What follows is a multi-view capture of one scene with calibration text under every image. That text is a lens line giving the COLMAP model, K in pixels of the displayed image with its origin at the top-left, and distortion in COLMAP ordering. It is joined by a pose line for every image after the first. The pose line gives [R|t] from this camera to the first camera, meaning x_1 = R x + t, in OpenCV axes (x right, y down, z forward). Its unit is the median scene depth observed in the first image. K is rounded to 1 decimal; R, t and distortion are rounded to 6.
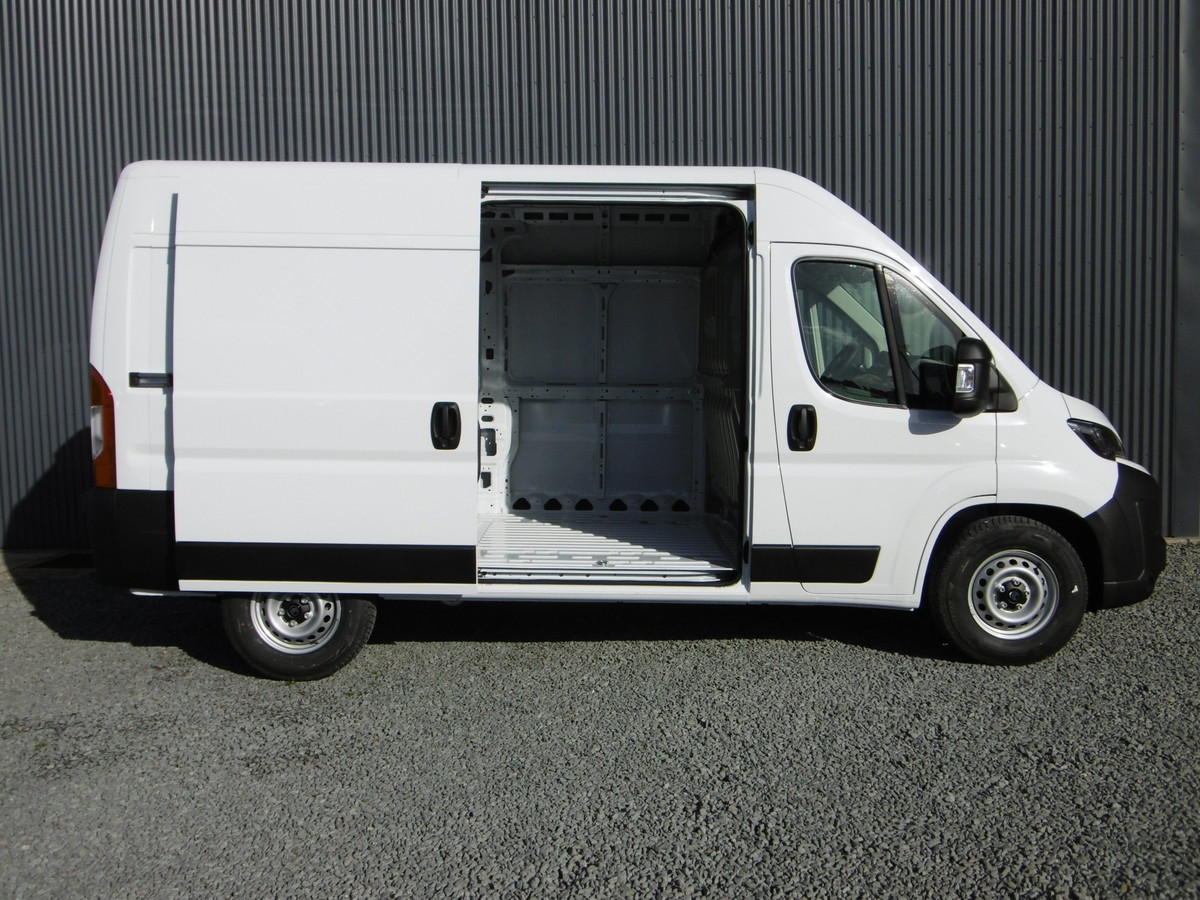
lens RADIAL K [[1154.5, 0, 599.4], [0, 1154.5, 393.7], [0, 0, 1]] dist [-0.051597, 0.024679]
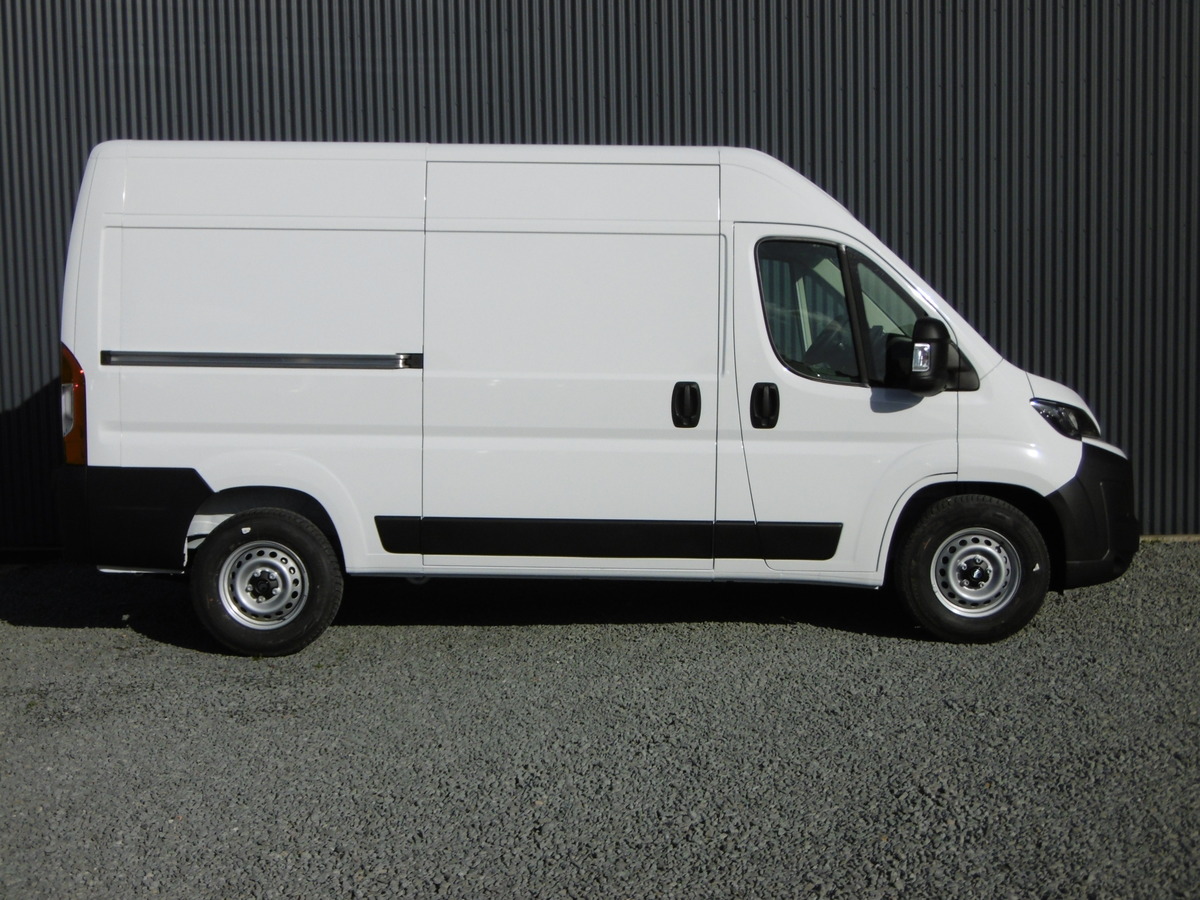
lens RADIAL K [[1499.1, 0, 600.0], [0, 1499.1, 450.0], [0, 0, 1]] dist [-0.067944, -0.025970]
pose [[0.999994, 0.002726, 0.002129, 0.028972], [-0.002830, 0.998722, 0.050463, 0.002472], [-0.001989, -0.050468, 0.998724, -0.316548]]
